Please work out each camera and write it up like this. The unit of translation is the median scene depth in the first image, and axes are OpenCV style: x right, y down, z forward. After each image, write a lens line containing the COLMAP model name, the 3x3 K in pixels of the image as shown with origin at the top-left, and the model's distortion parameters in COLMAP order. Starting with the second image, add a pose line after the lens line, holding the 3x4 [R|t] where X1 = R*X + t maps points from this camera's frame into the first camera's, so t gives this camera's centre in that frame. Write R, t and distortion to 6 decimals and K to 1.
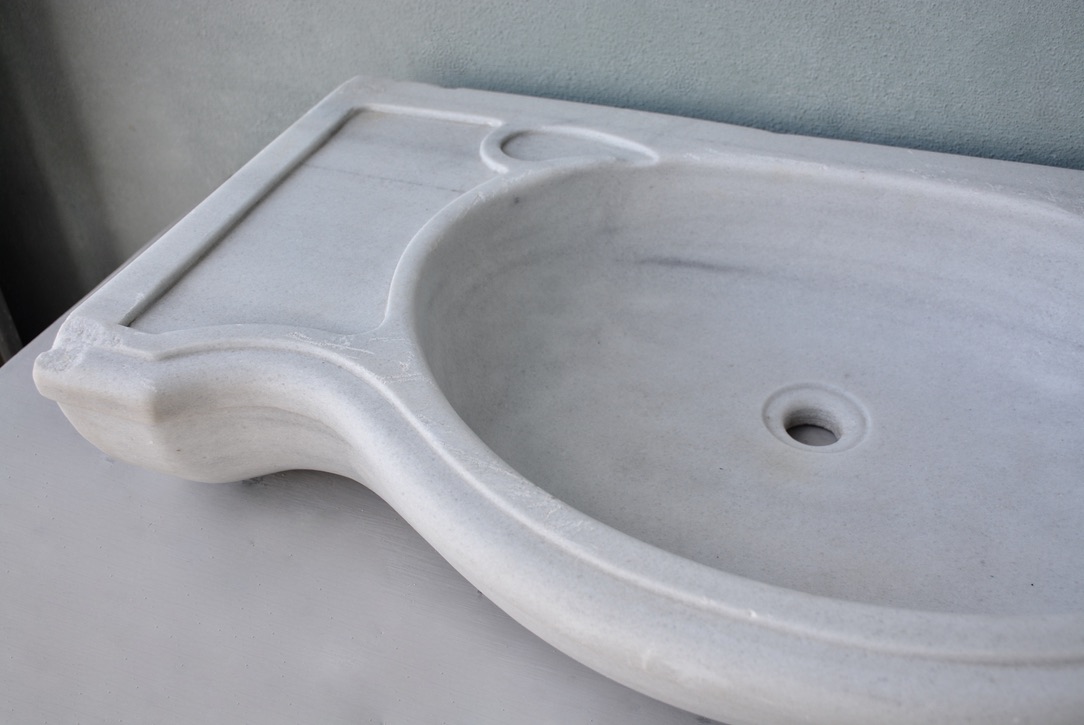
lens RADIAL K [[1077.2, 0, 533.6], [0, 1077.2, 366.6], [0, 0, 1]] dist [-0.082818, 0.195282]
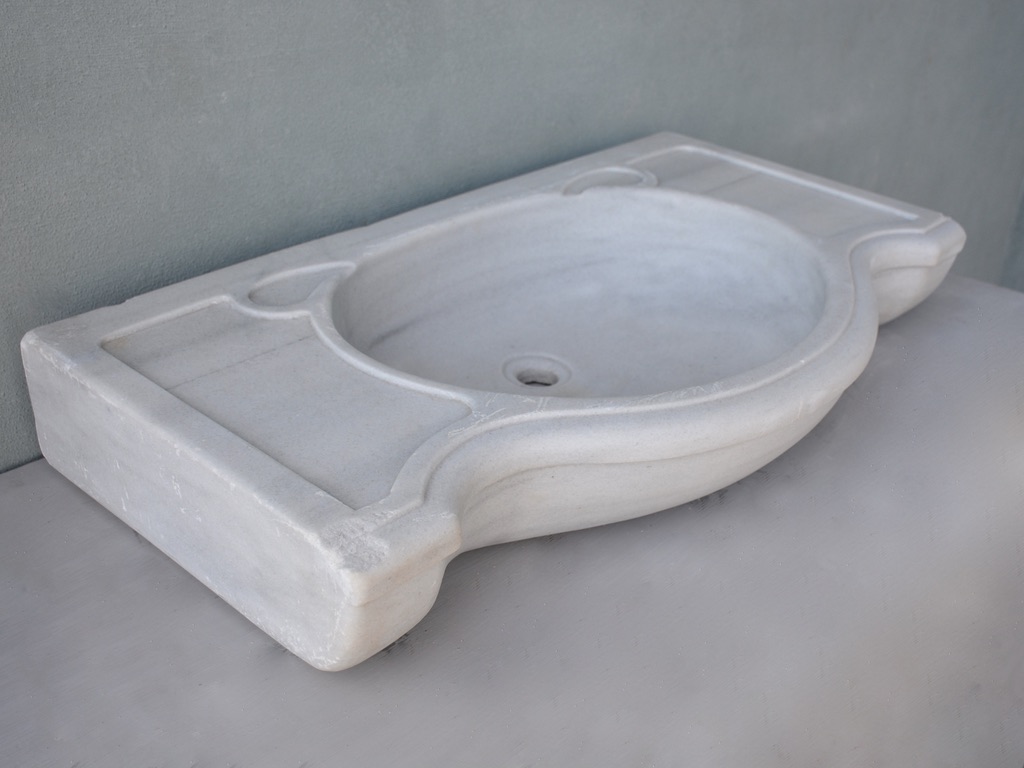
lens RADIAL K [[1111.0, 0, 512.0], [0, 1111.0, 384.0], [0, 0, 1]] dist [-0.088727, 0.147880]
pose [[0.381739, -0.410070, 0.828323, -0.967767], [0.537358, 0.827633, 0.162083, -0.193143], [-0.752012, 0.383232, 0.536293, 0.221657]]
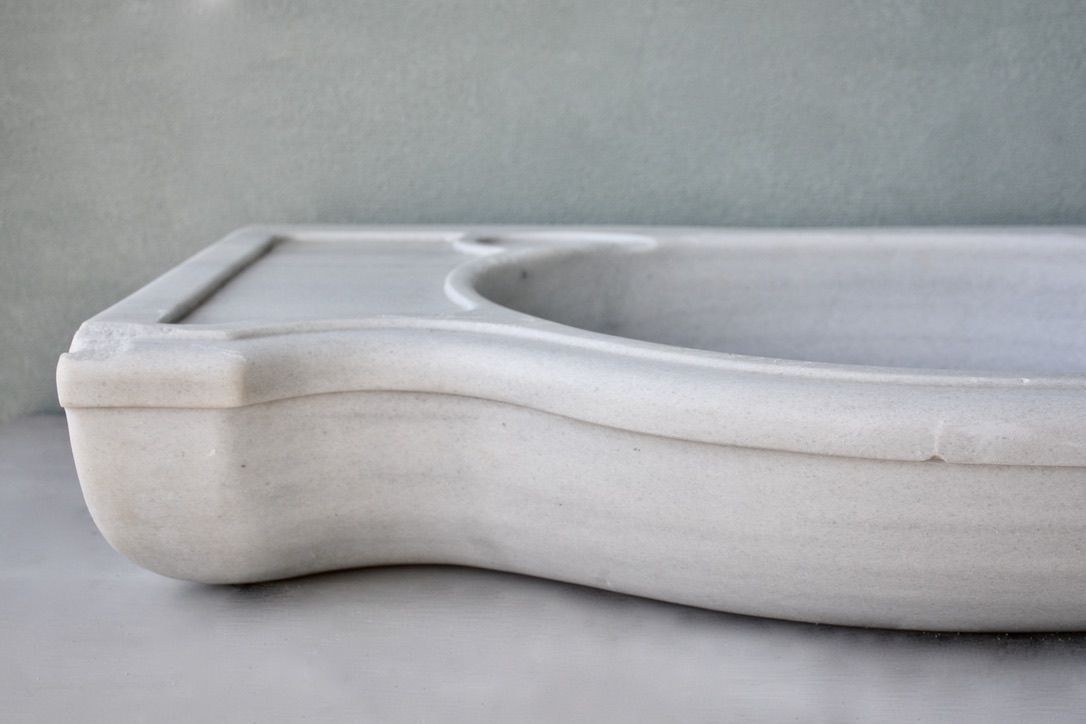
lens RADIAL K [[1616.0, 0, 559.6], [0, 1616.0, 360.5], [0, 0, 1]] dist [0.033507, 0.503472]
pose [[0.946769, -0.041871, 0.319179, -0.409615], [0.180641, 0.889787, -0.419104, 0.463235], [-0.266453, 0.454452, 0.849986, -0.098061]]
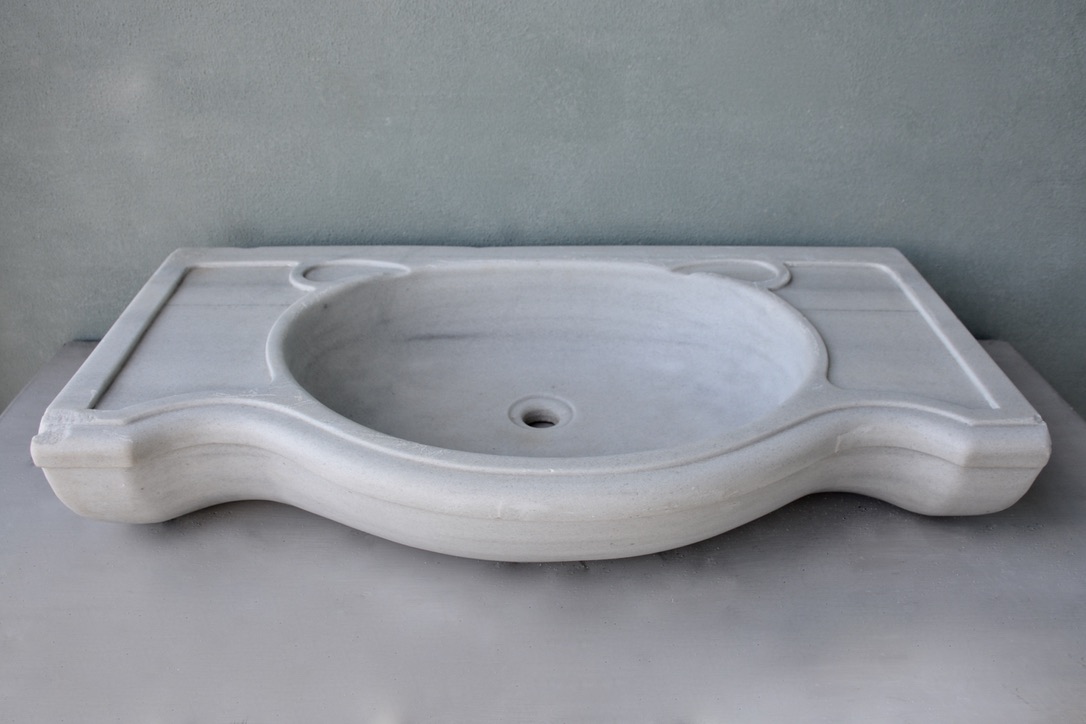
lens RADIAL K [[968.6, 0, 560.1], [0, 968.6, 362.8], [0, 0, 1]] dist [-0.141576, 0.121432]
pose [[0.921584, -0.147393, 0.359107, -0.205152], [0.207125, 0.969125, -0.133779, 0.167481], [-0.328301, 0.197669, 0.923659, -0.326524]]
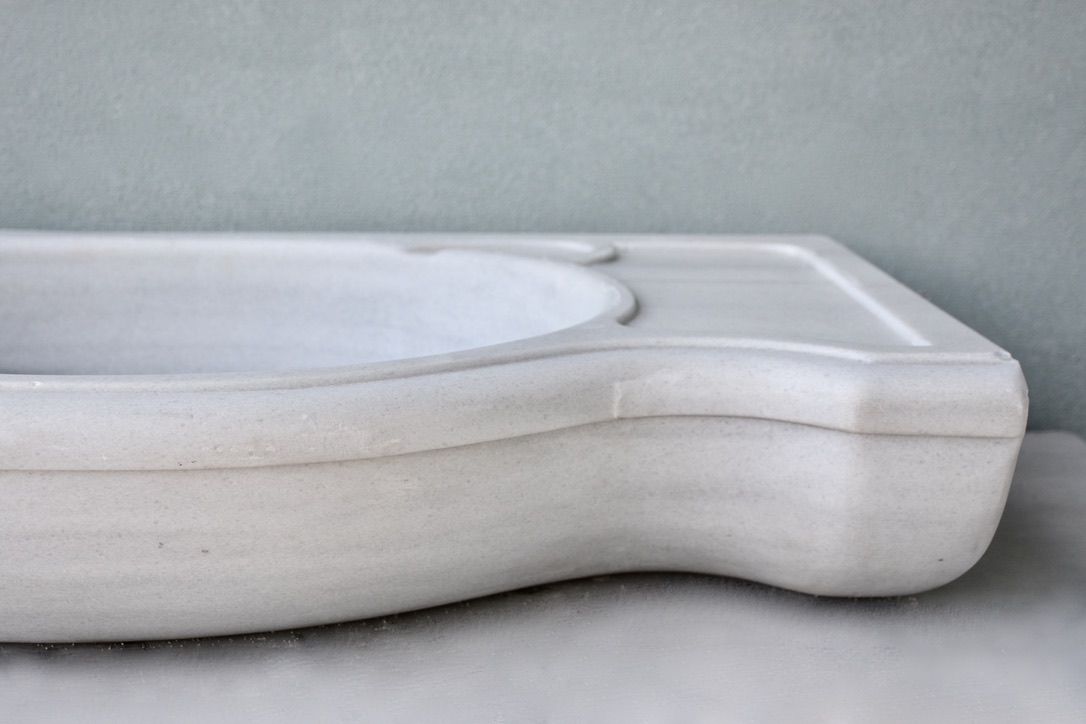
lens RADIAL K [[1688.6, 0, 520.4], [0, 1688.6, 403.9], [0, 0, 1]] dist [0.026402, 0.532525]
pose [[0.916963, -0.049785, 0.395855, -0.001025], [0.216914, 0.894941, -0.389908, 0.568320], [-0.334855, 0.443397, 0.831427, -0.245202]]
